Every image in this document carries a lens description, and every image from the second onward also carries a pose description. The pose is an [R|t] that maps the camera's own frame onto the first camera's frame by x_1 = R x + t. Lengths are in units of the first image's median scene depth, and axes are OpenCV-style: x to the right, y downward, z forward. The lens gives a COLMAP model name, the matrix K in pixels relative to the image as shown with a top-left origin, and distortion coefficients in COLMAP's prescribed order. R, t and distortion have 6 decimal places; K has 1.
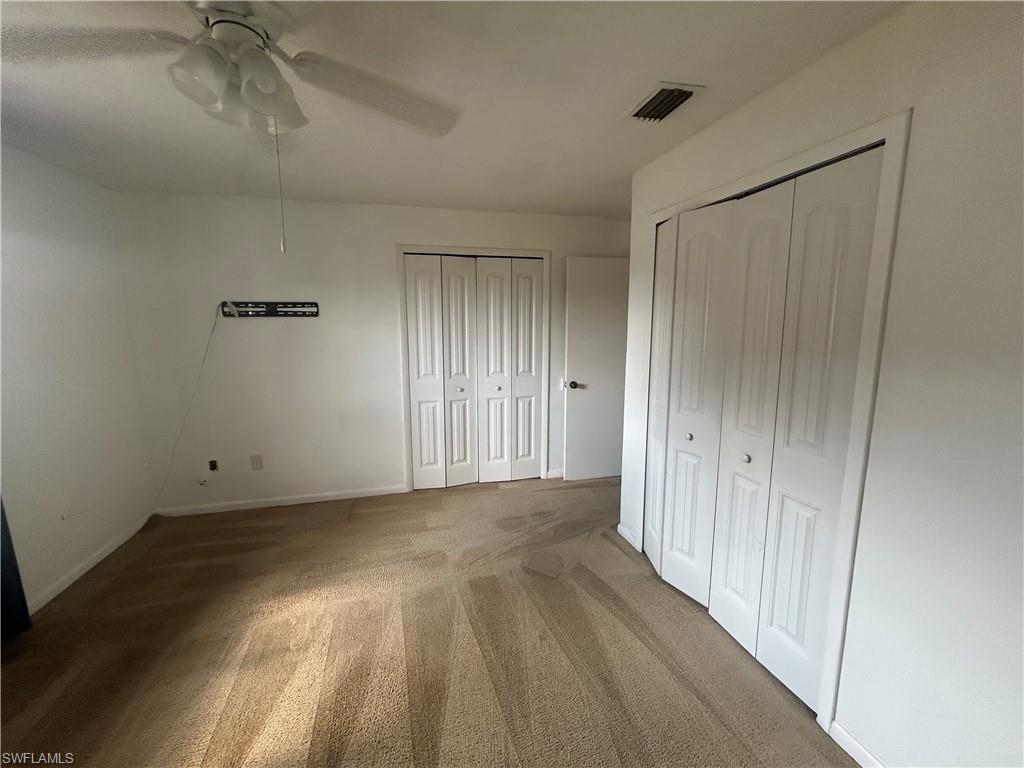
lens RADIAL K [[414.4, 0, 512.0], [0, 414.4, 384.0], [0, 0, 1]] dist [0.003545, 0.000348]
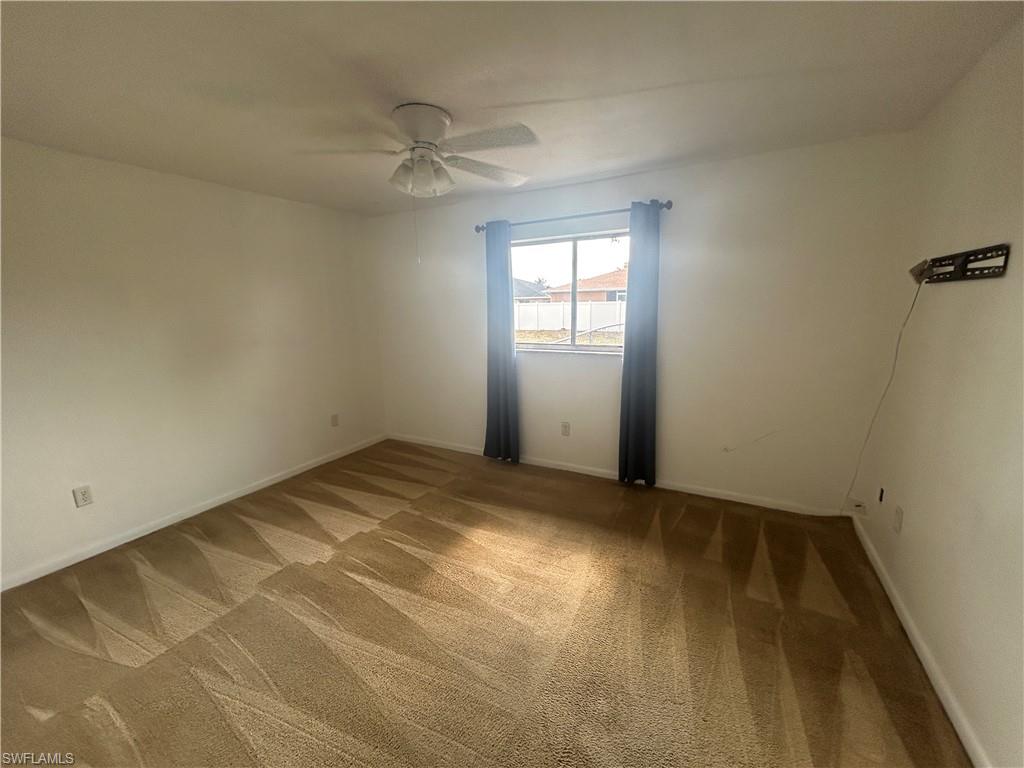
lens RADIAL K [[414.4, 0, 512.0], [0, 414.4, 384.0], [0, 0, 1]] dist [0.003545, 0.000348]
pose [[-0.708146, 0.160113, -0.687672, 0.195936], [-0.061991, 0.956089, 0.286446, -0.154622], [0.703339, 0.245475, -0.667125, 0.989630]]
